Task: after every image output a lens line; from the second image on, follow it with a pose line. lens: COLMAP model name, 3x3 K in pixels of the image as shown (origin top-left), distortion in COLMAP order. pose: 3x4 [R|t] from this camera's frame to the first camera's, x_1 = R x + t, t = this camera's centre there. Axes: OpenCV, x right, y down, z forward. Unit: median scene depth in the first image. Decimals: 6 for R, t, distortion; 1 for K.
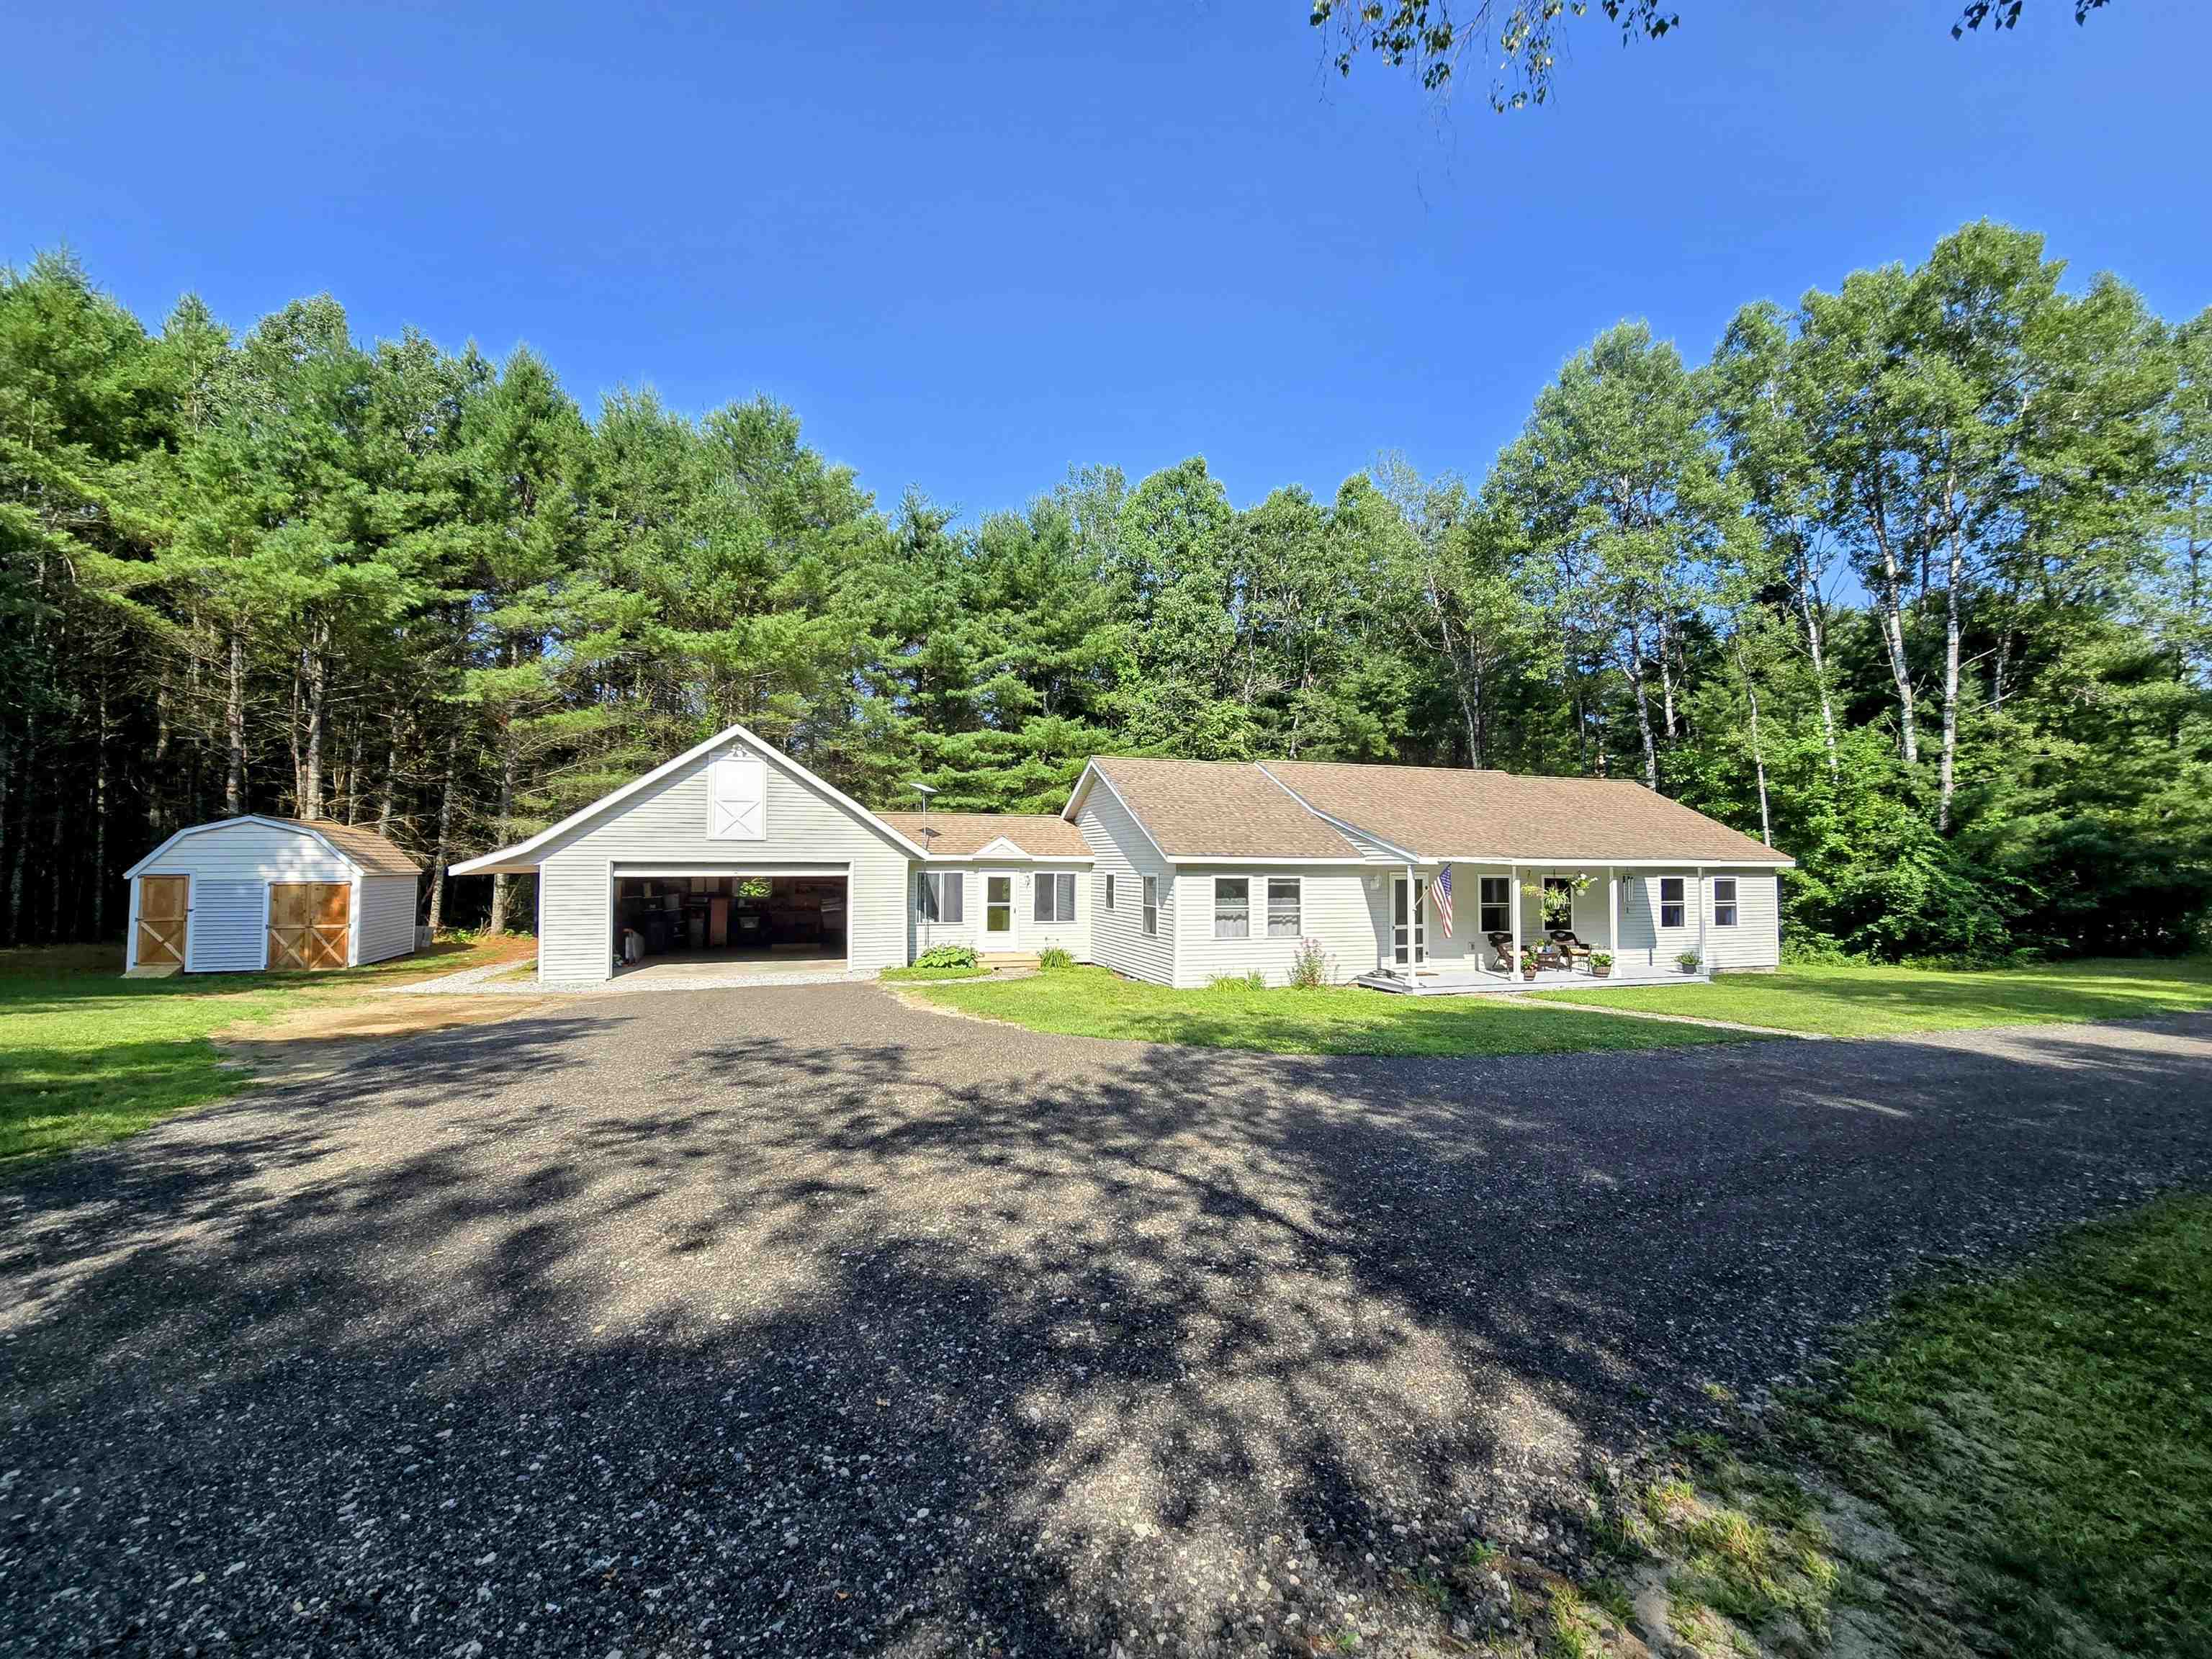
lens RADIAL K [[898.2, 0, 1114.4], [0, 898.2, 827.3], [0, 0, 1]] dist [-0.003870, 0.001264]
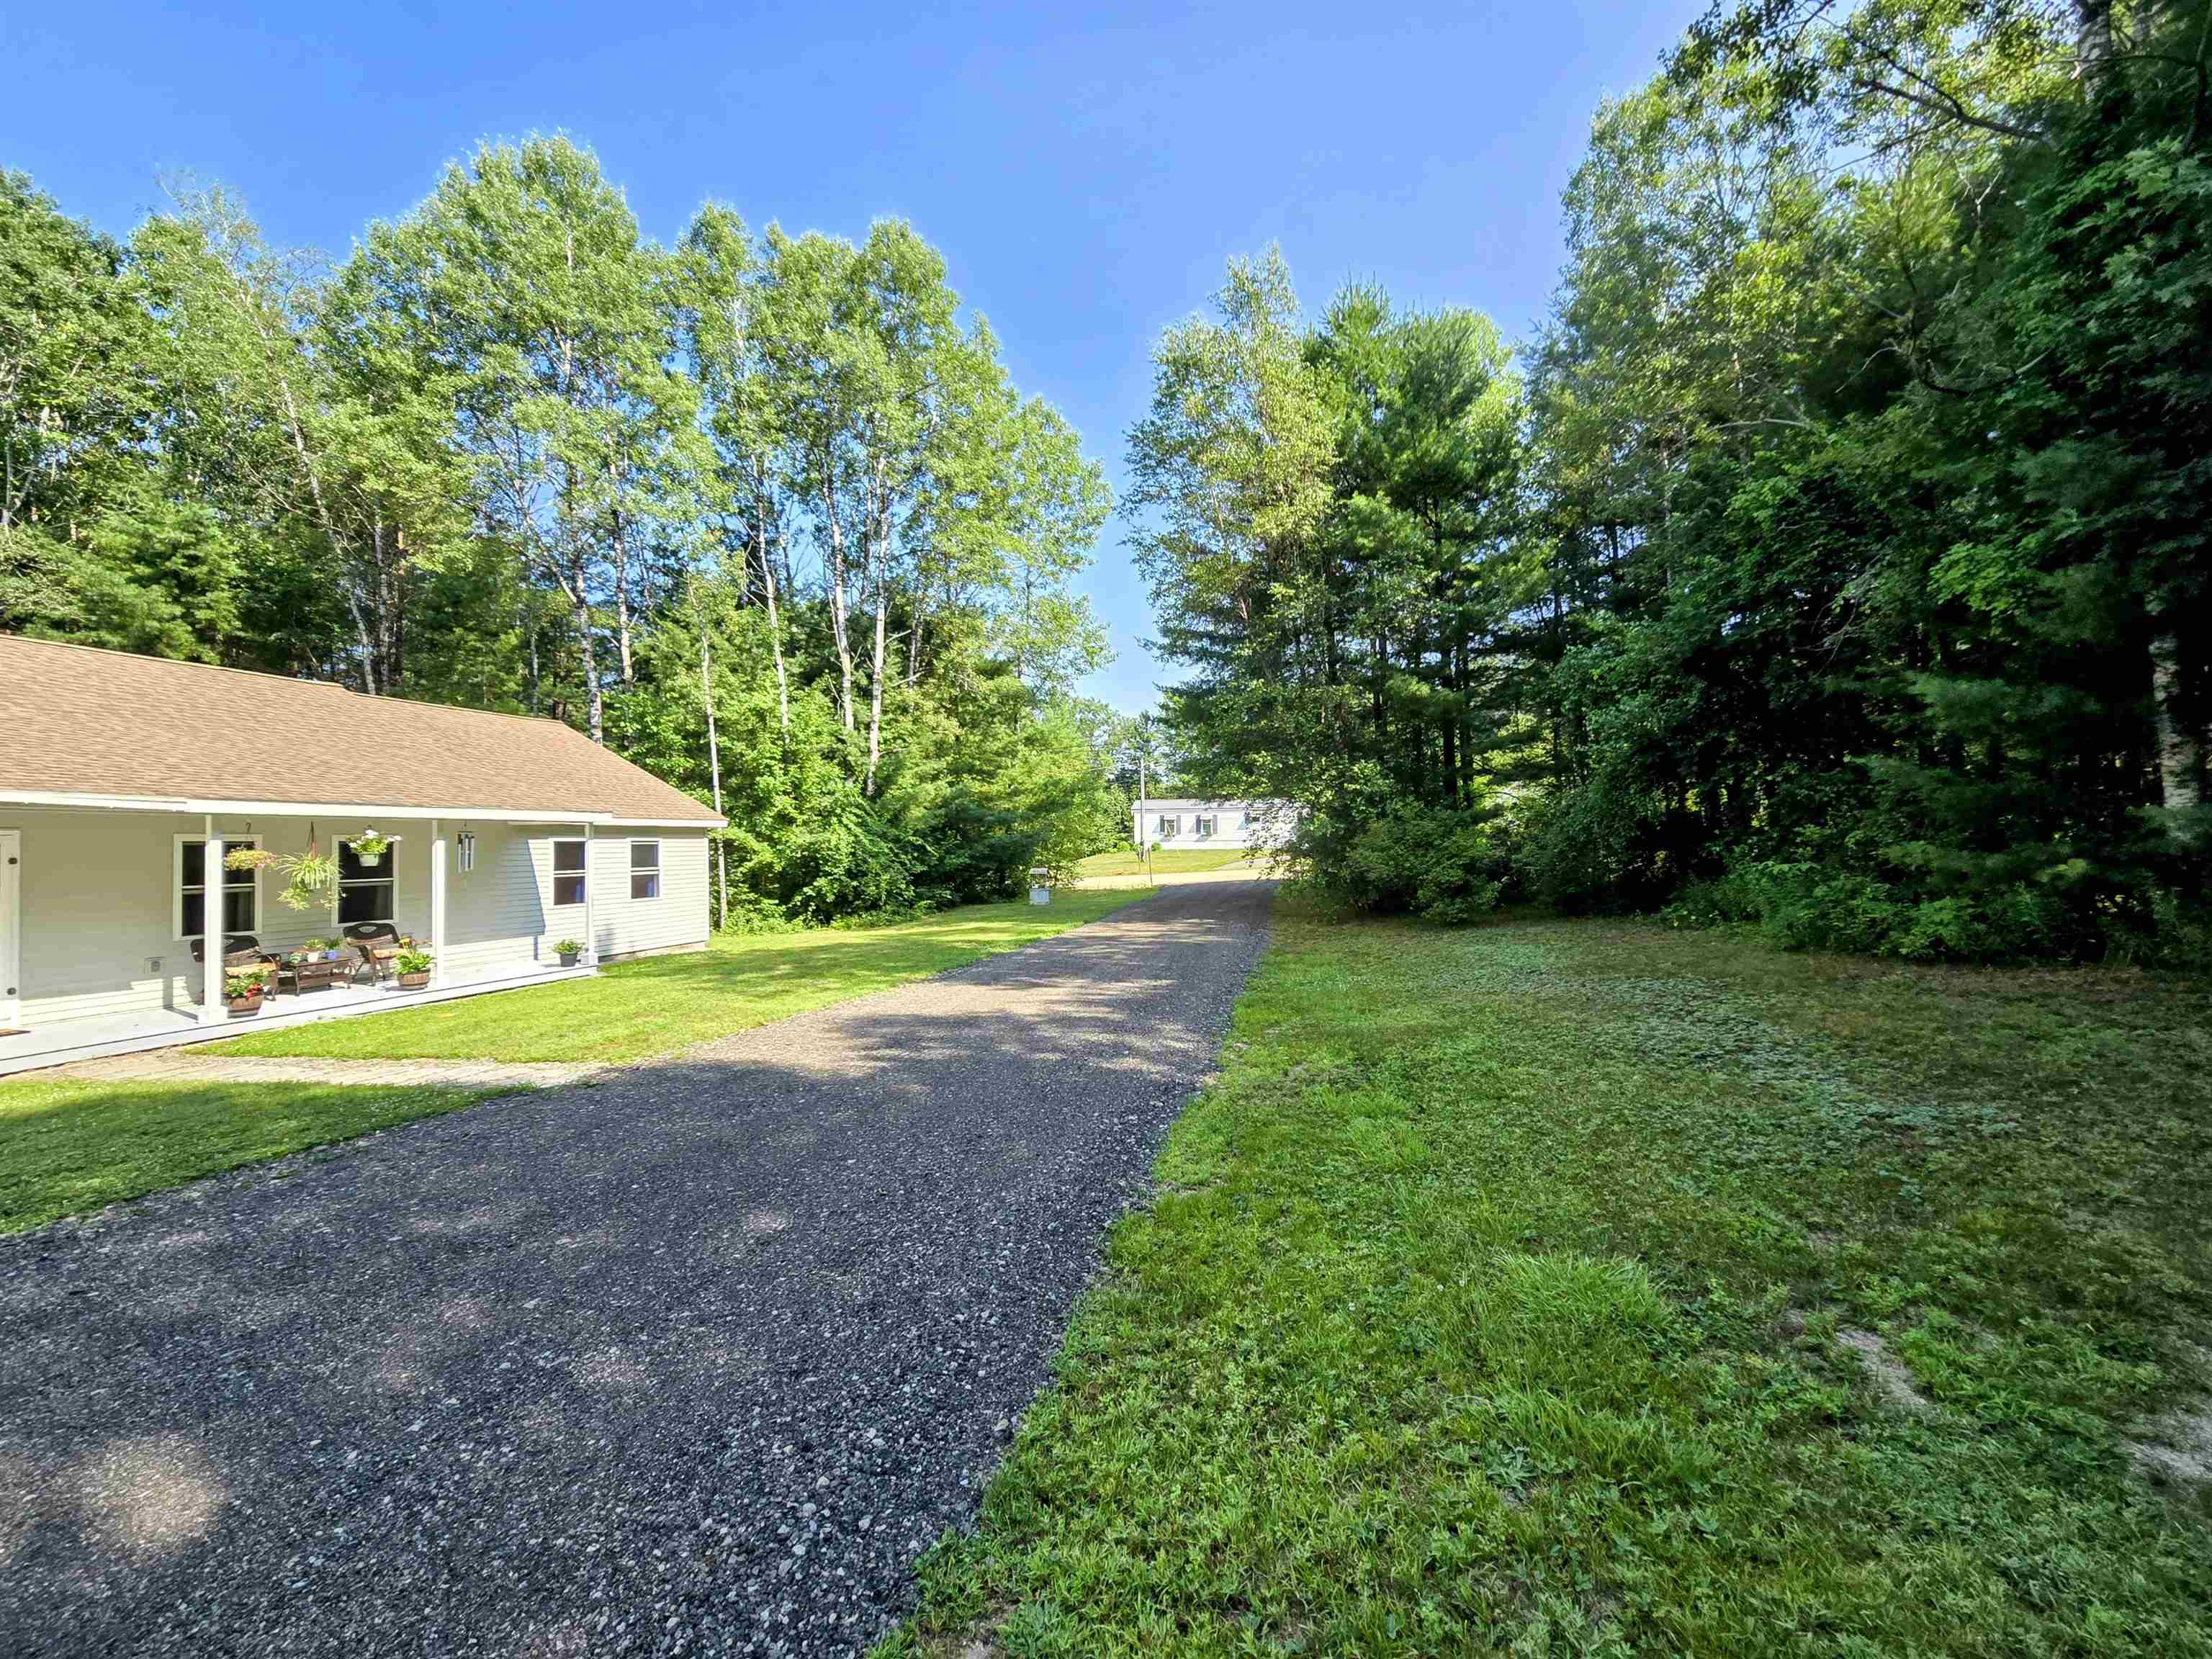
lens RADIAL K [[898.2, 0, 1113.8], [0, 898.2, 836.3], [0, 0, 1]] dist [-0.003870, 0.001264]
pose [[0.568086, -0.007077, 0.822939, 0.217671], [-0.017150, 0.999644, 0.020435, 0.025202], [-0.822790, -0.025722, 0.567762, 0.162896]]
